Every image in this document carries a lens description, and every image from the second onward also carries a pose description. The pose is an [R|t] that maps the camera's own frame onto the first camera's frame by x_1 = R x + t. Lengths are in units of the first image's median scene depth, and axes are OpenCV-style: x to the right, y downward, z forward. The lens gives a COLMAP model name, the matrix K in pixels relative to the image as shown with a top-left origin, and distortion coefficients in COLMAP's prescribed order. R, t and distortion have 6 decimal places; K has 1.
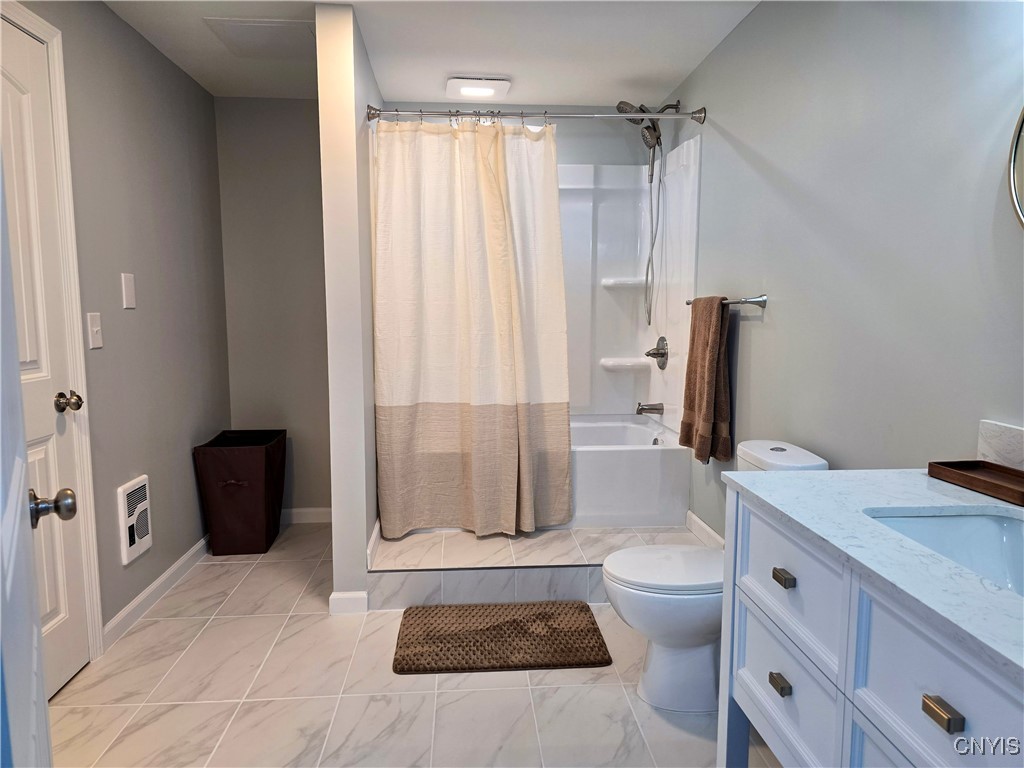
lens RADIAL K [[701.7, 0, 513.3], [0, 701.7, 388.8], [0, 0, 1]] dist [0.089008, -0.102401]
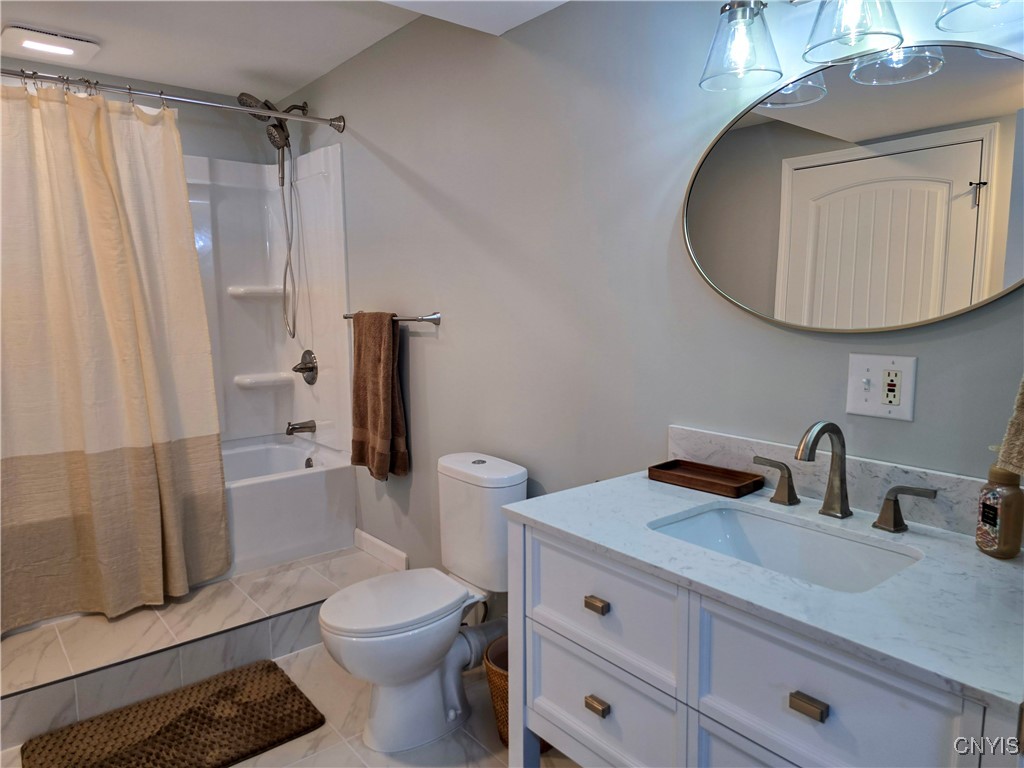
lens RADIAL K [[693.6, 0, 514.3], [0, 693.6, 376.2], [0, 0, 1]] dist [0.071727, -0.070390]
pose [[0.810220, -0.073559, 0.581491, -0.126047], [0.074939, 0.996952, 0.021699, -0.044031], [-0.581315, 0.025995, 0.813263, 0.092298]]
